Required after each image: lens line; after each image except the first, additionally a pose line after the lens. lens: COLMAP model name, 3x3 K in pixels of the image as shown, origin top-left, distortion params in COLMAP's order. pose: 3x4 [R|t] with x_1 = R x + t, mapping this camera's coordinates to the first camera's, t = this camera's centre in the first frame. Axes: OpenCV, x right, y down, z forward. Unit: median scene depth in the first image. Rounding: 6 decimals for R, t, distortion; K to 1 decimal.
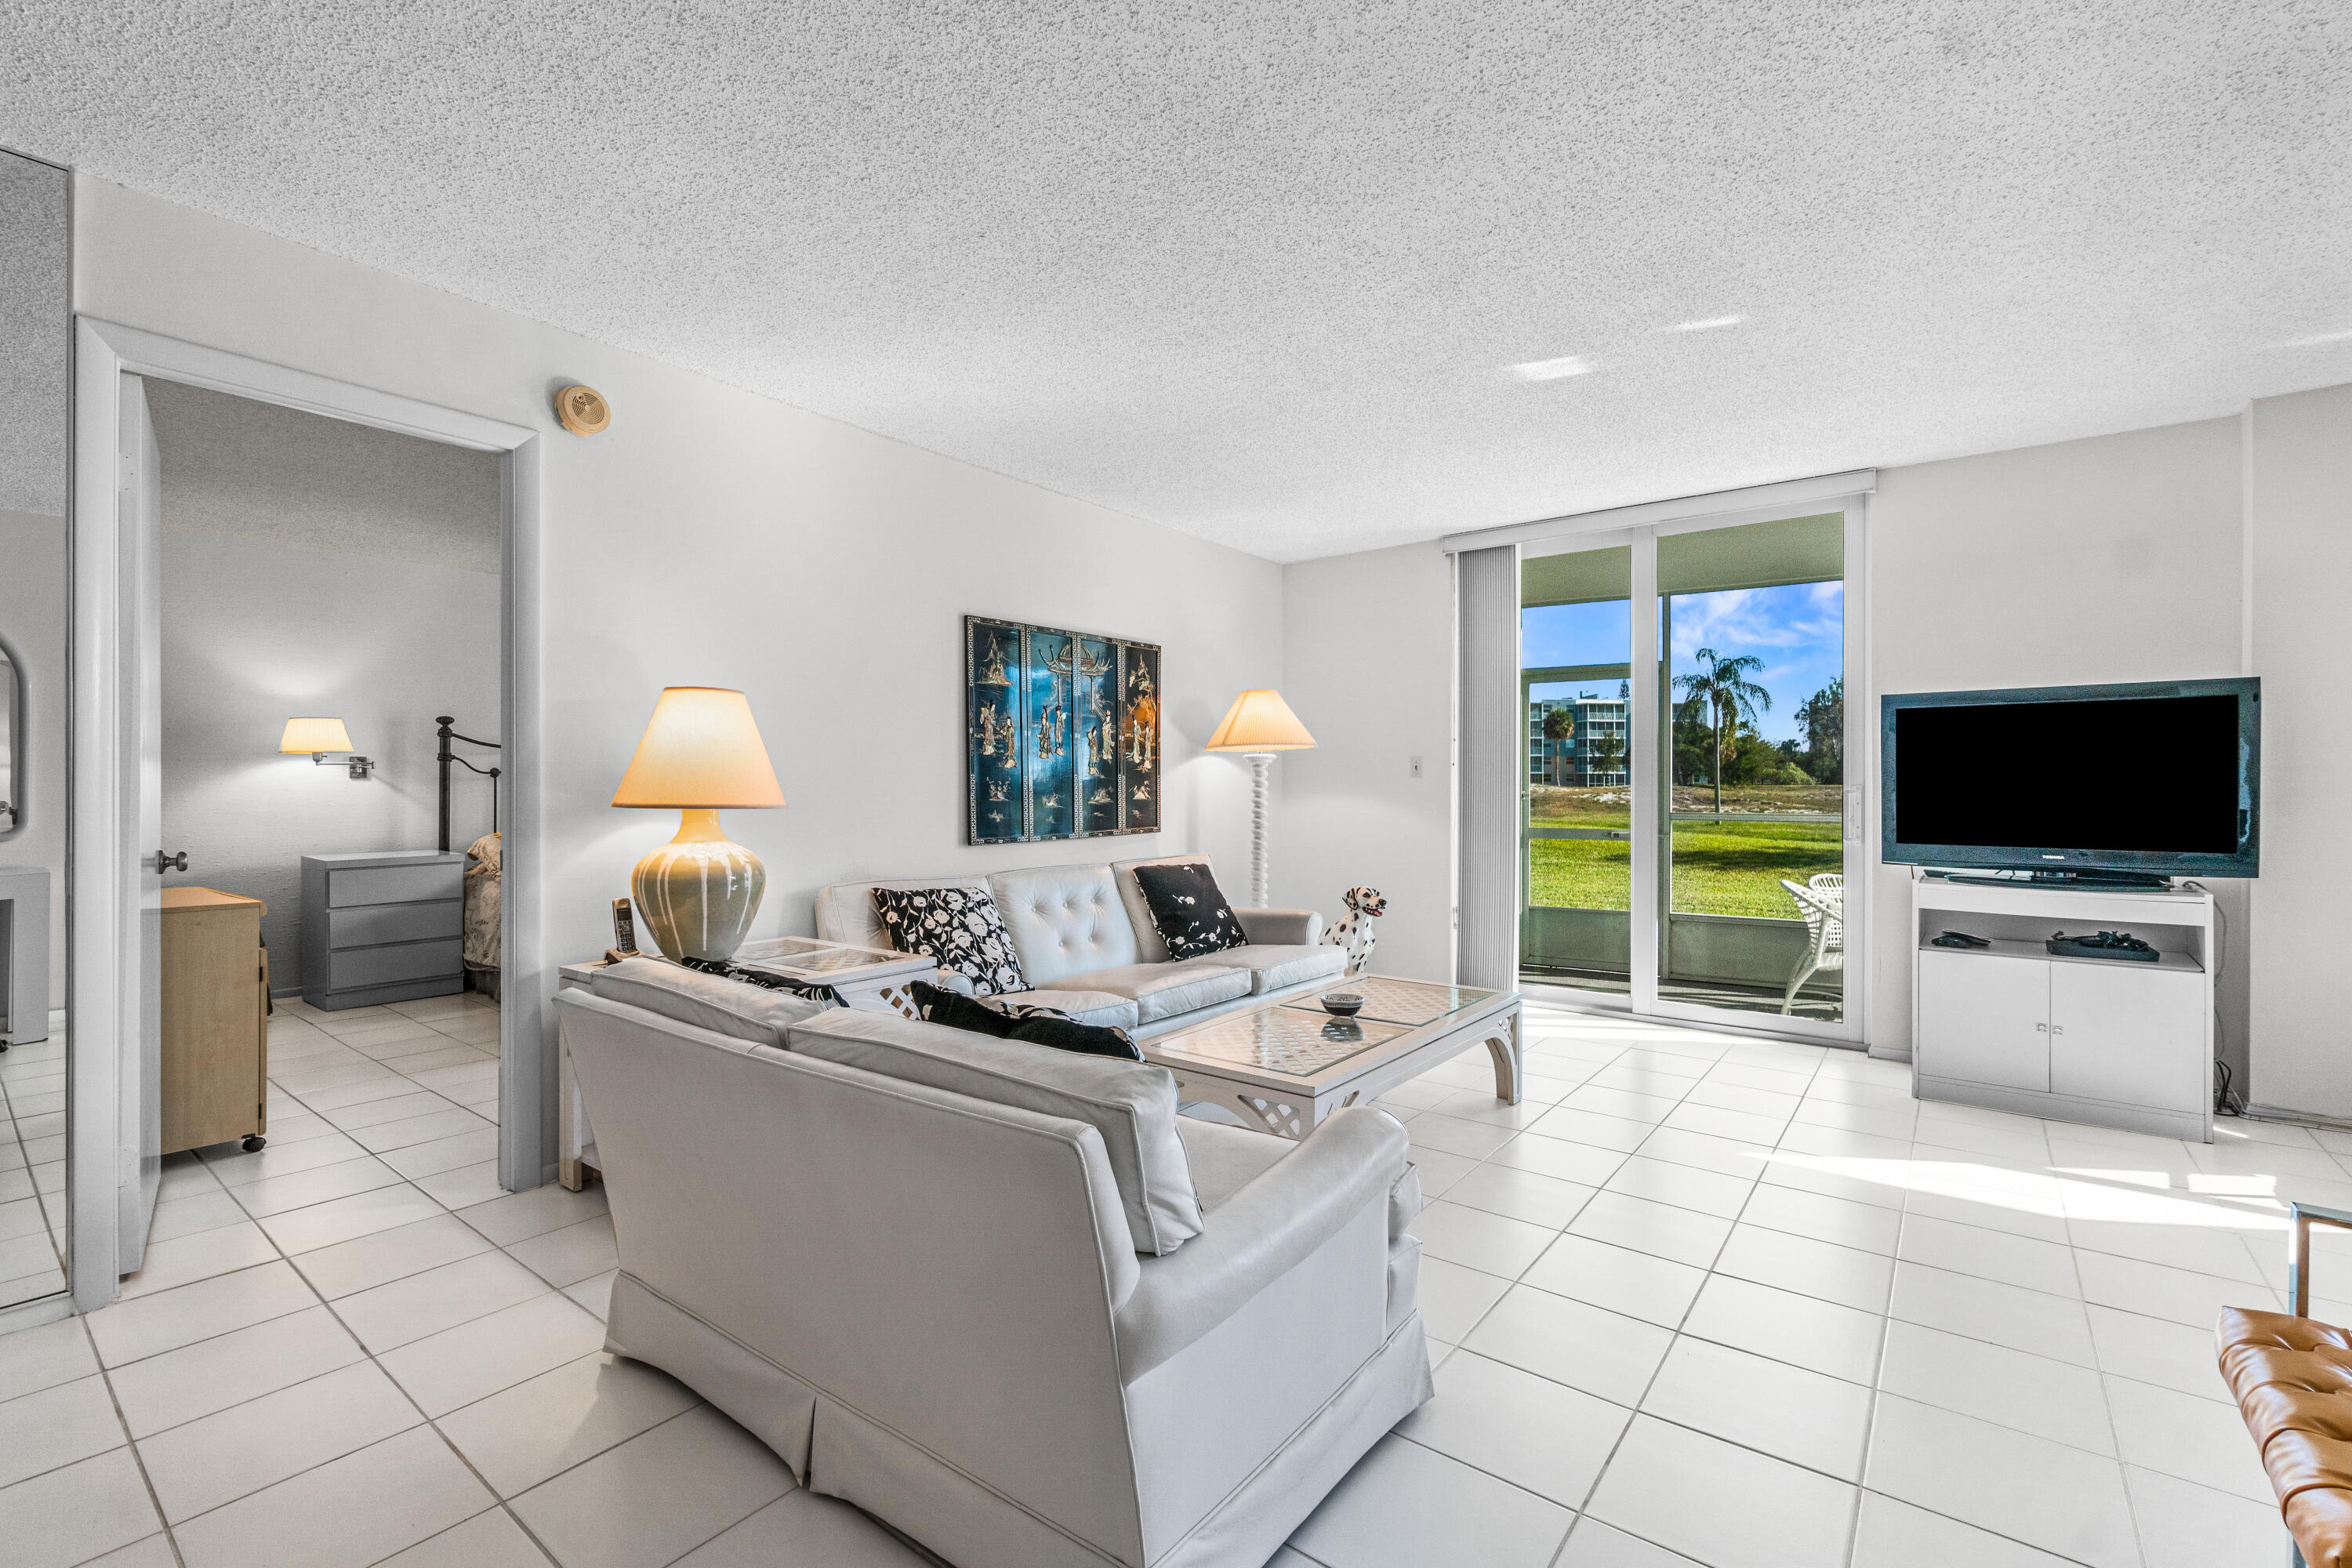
lens RADIAL K [[1029.0, 0, 1172.1], [0, 1029.0, 793.2], [0, 0, 1]] dist [-0.000809, 0.002243]
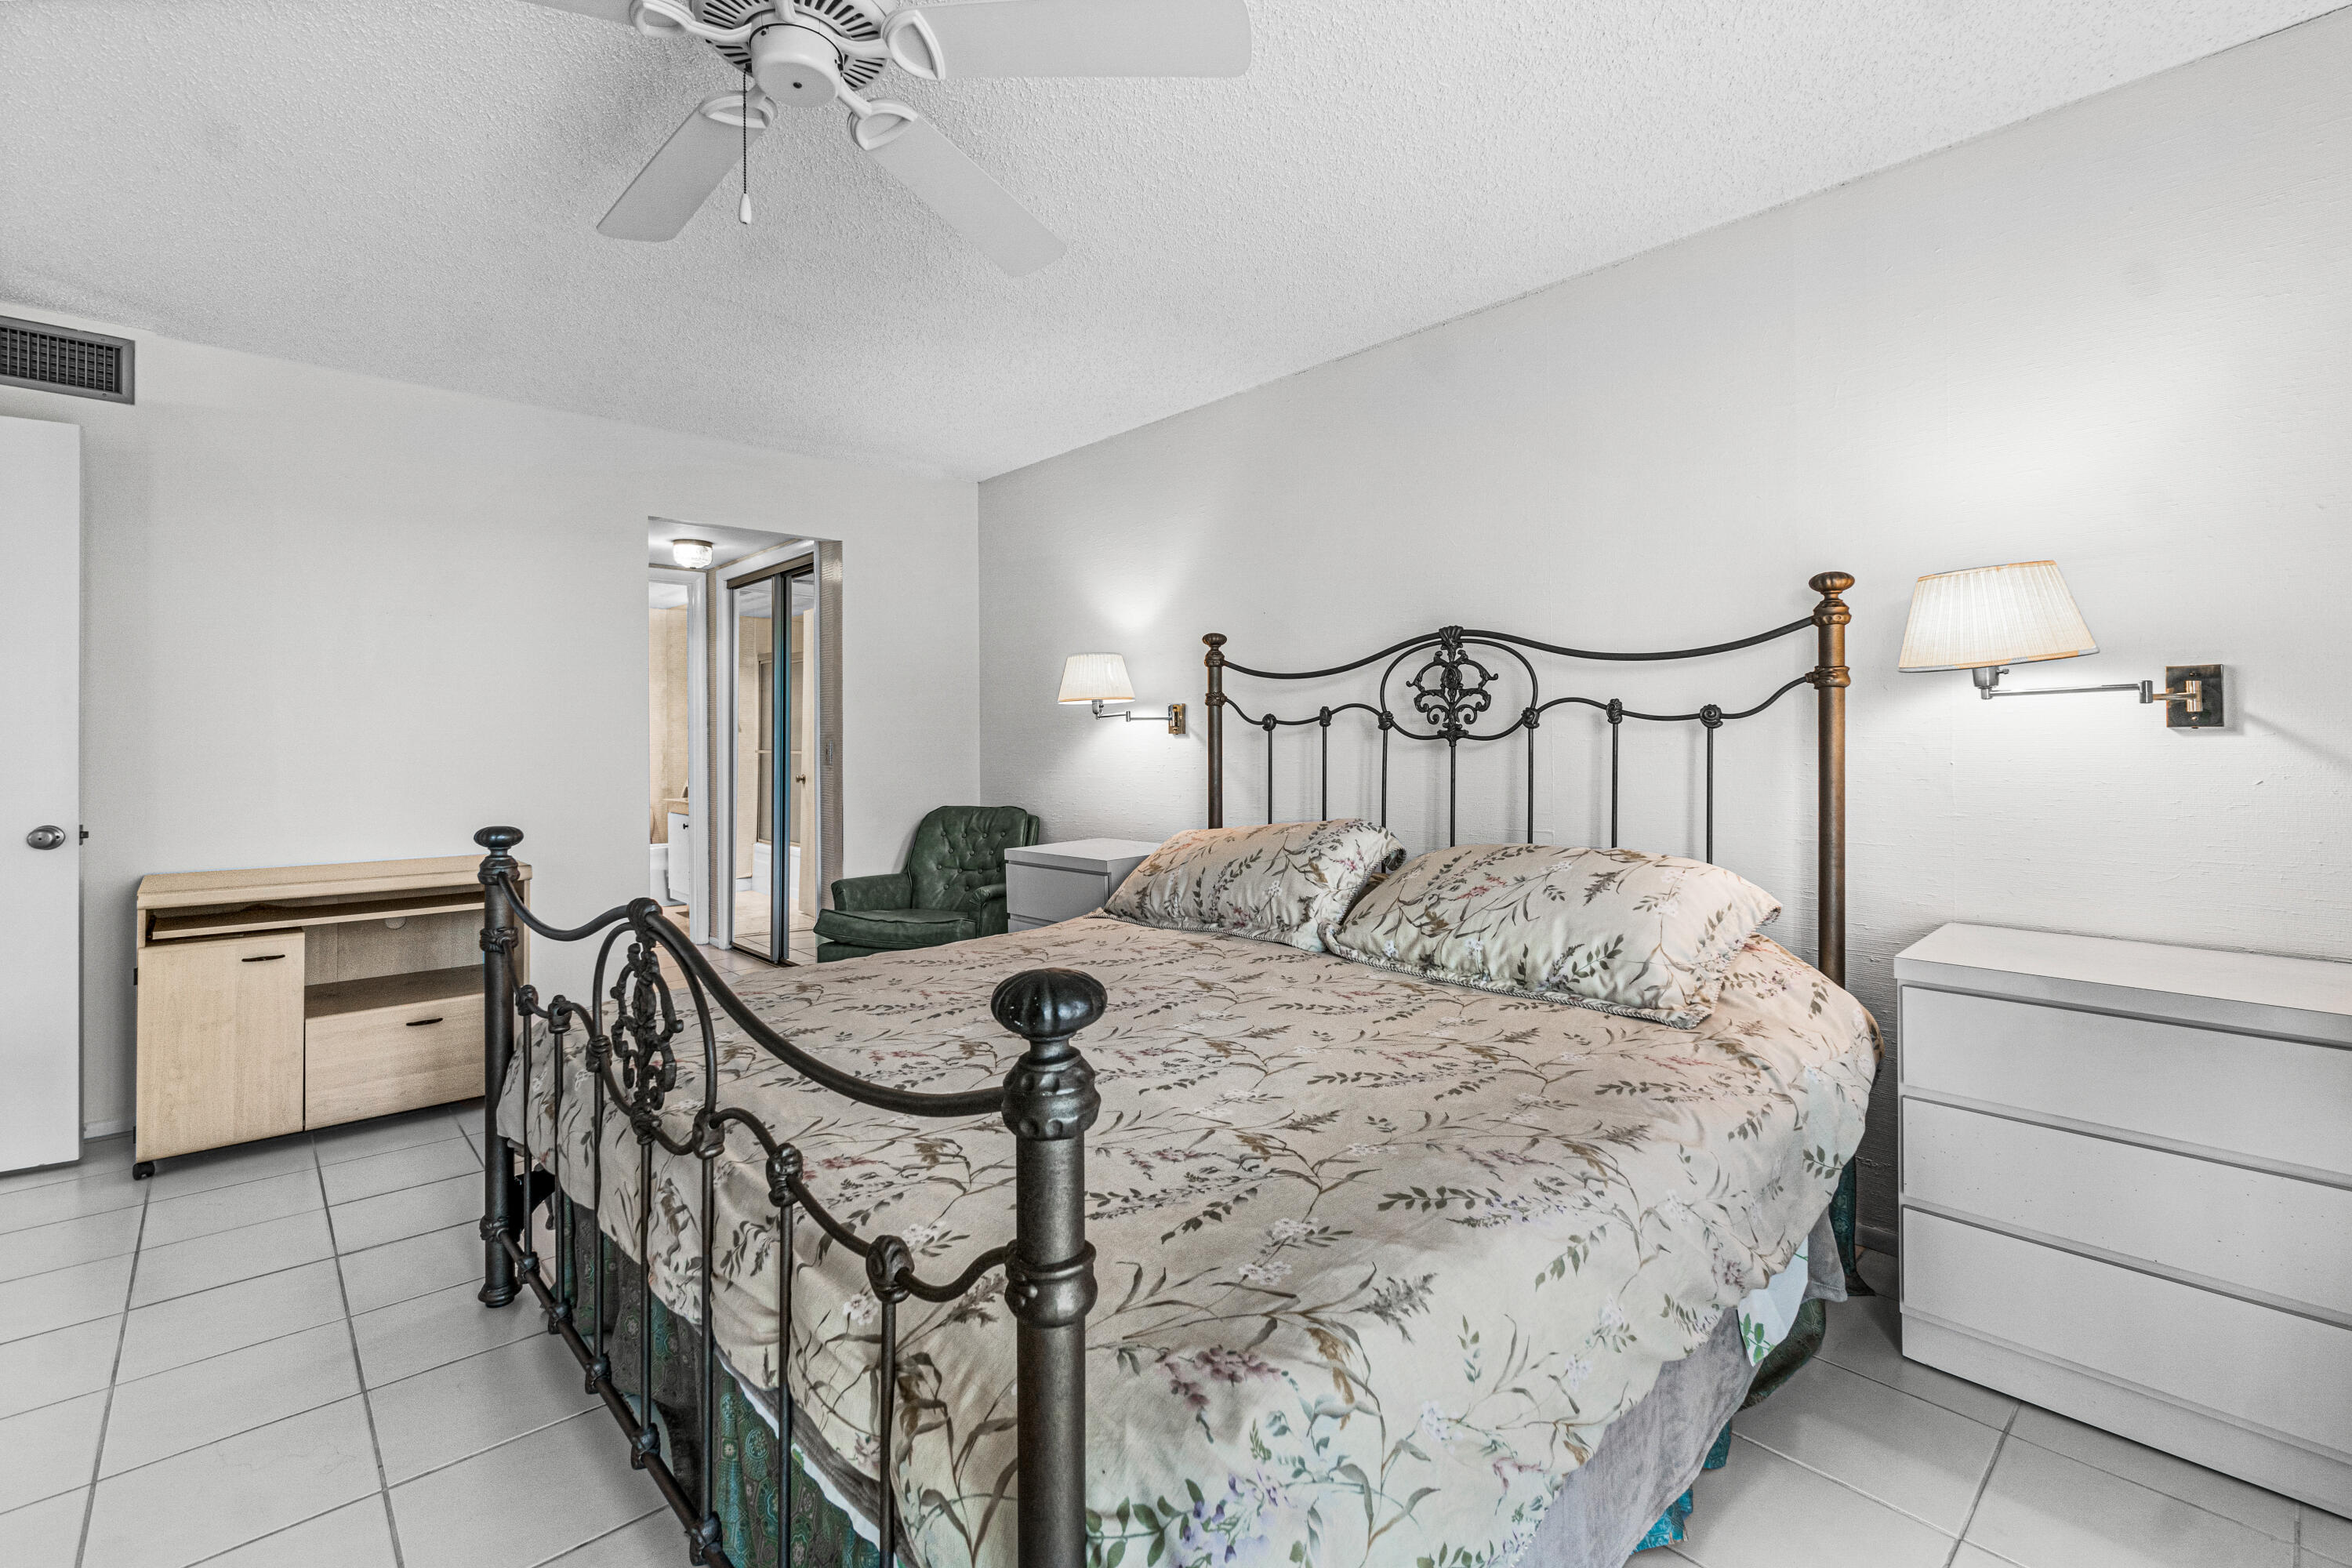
lens RADIAL K [[1029.0, 0, 1158.2], [0, 1029.0, 741.7], [0, 0, 1]] dist [-0.000809, 0.002243]
pose [[-0.172858, -0.003678, -0.984940, -0.102200], [-0.005985, 0.999978, -0.002684, -0.008883], [0.984929, 0.005431, -0.172876, 1.252096]]
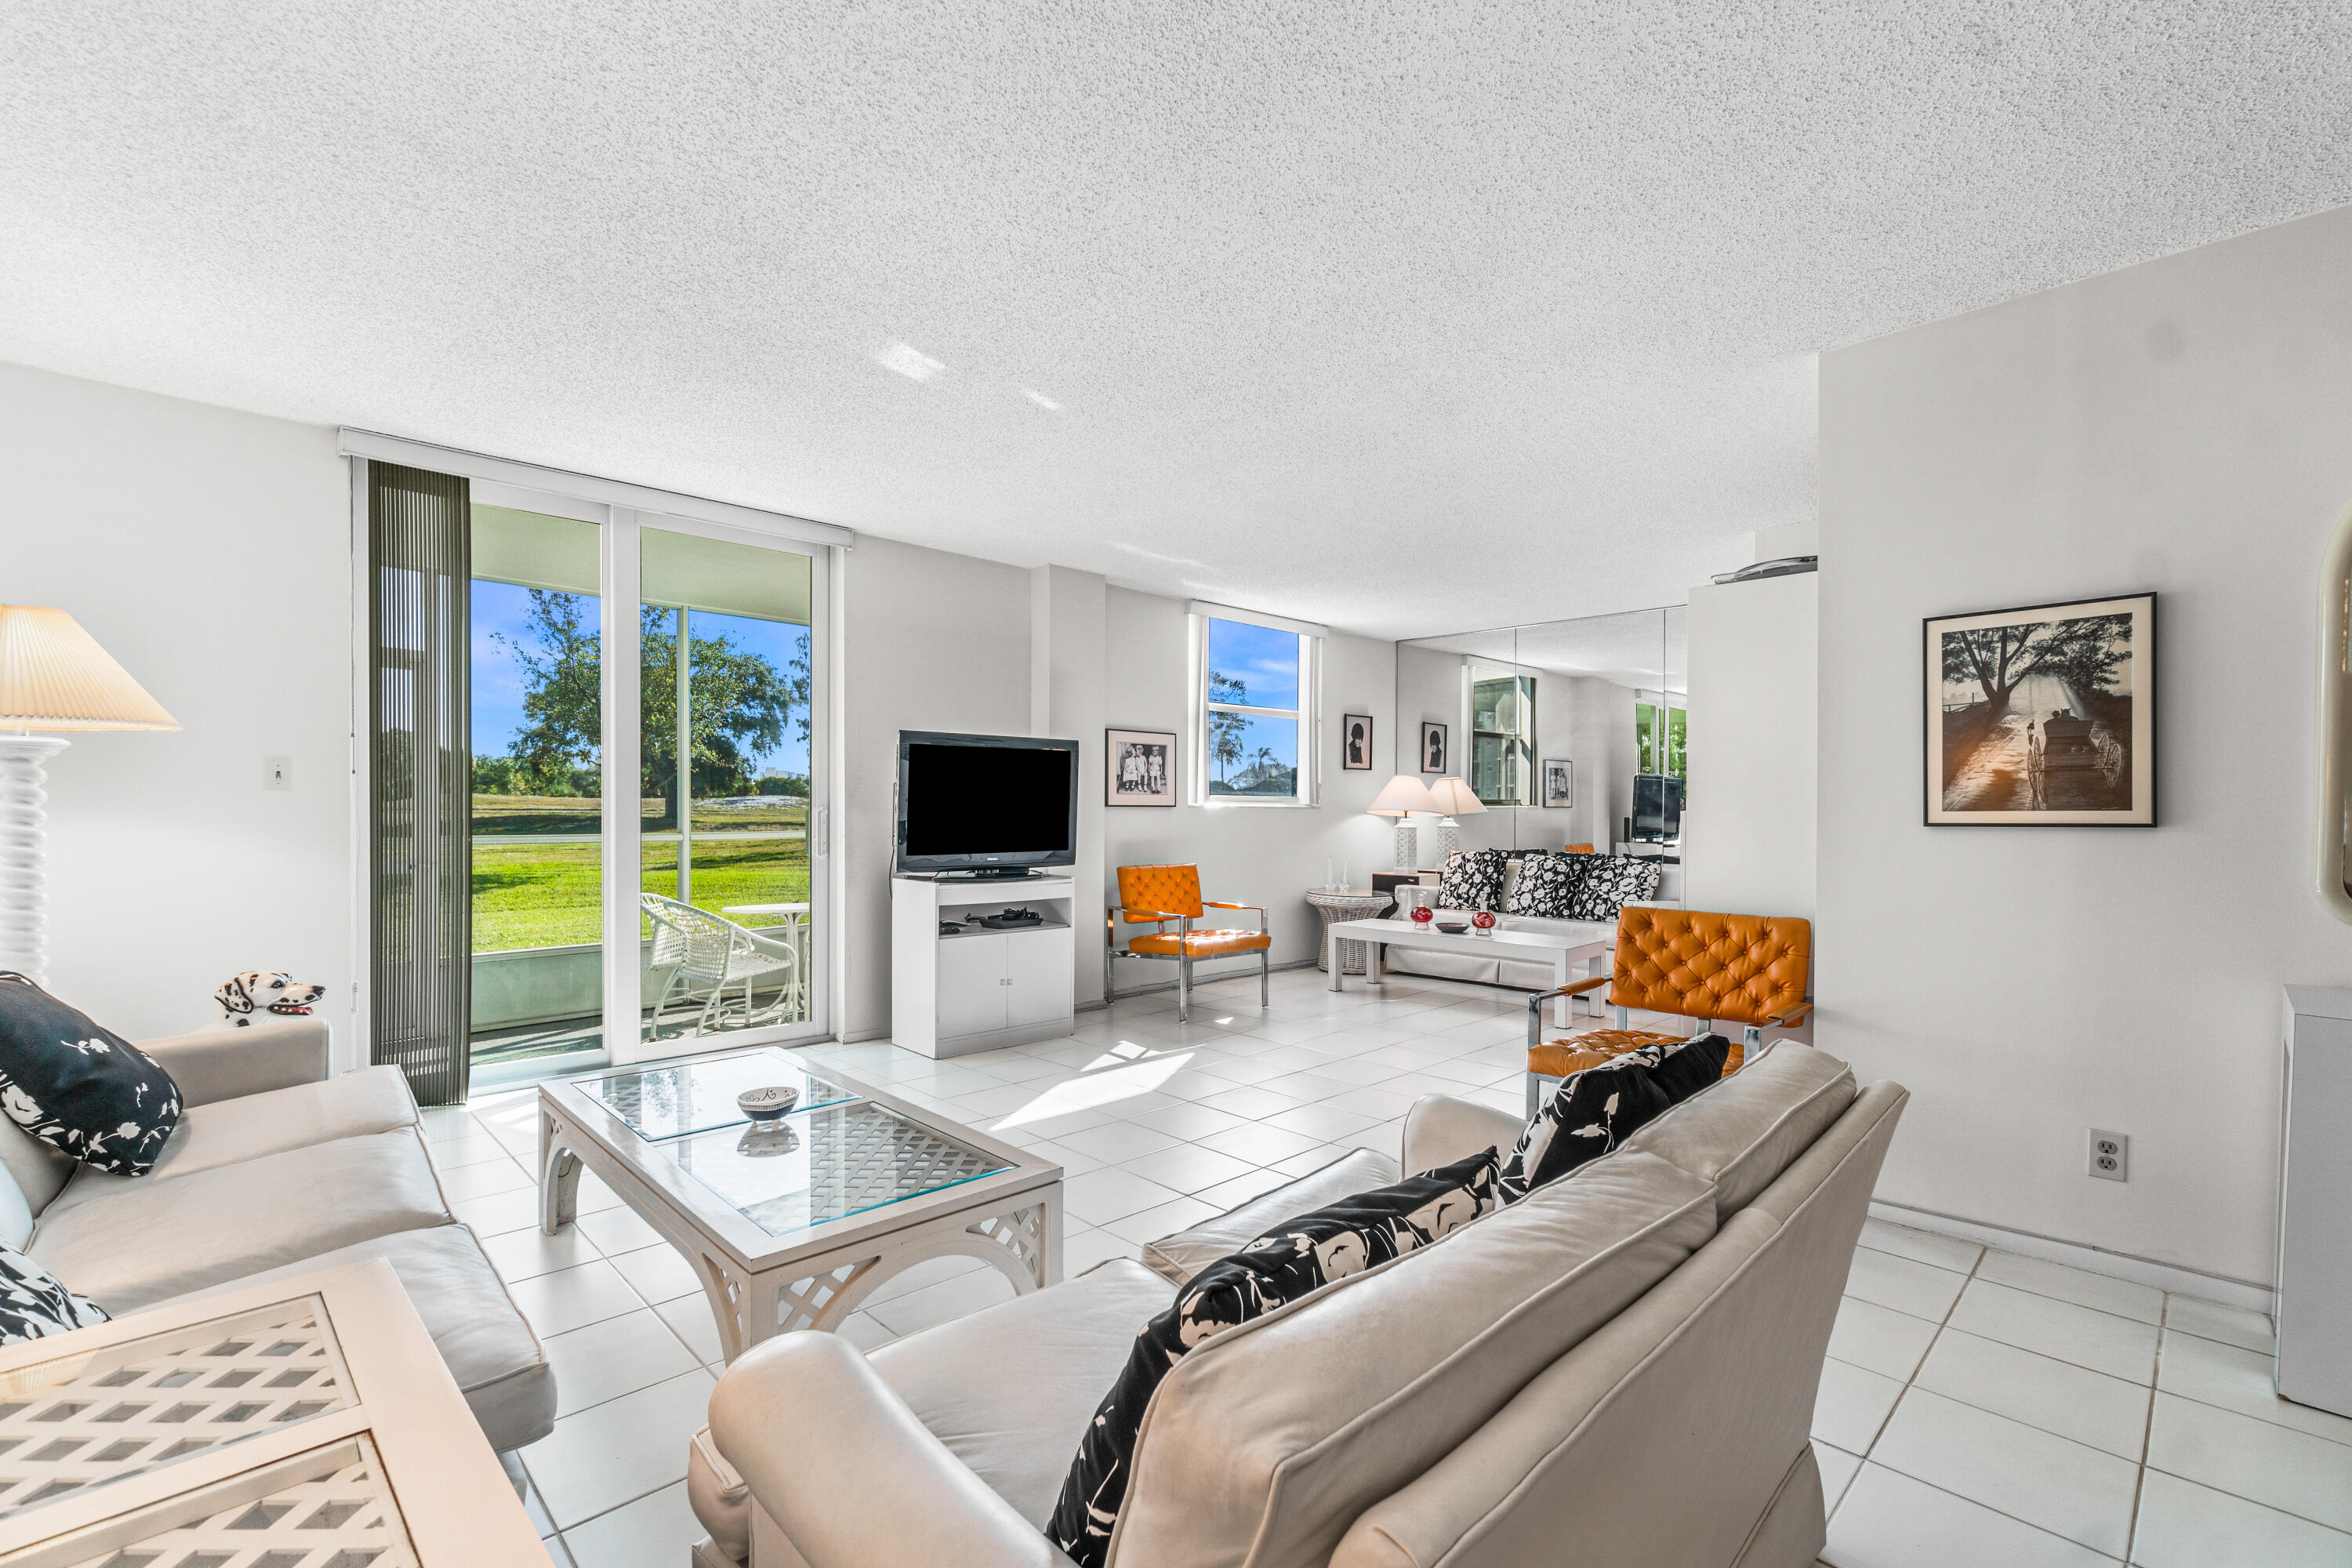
lens RADIAL K [[1029.0, 0, 1170.0], [0, 1029.0, 815.4], [0, 0, 1]] dist [-0.000809, 0.002243]
pose [[0.136281, -0.005141, 0.990657, -0.340114], [0.000773, 0.999987, 0.005083, -0.002245], [-0.990670, 0.000073, 0.136283, 0.409040]]
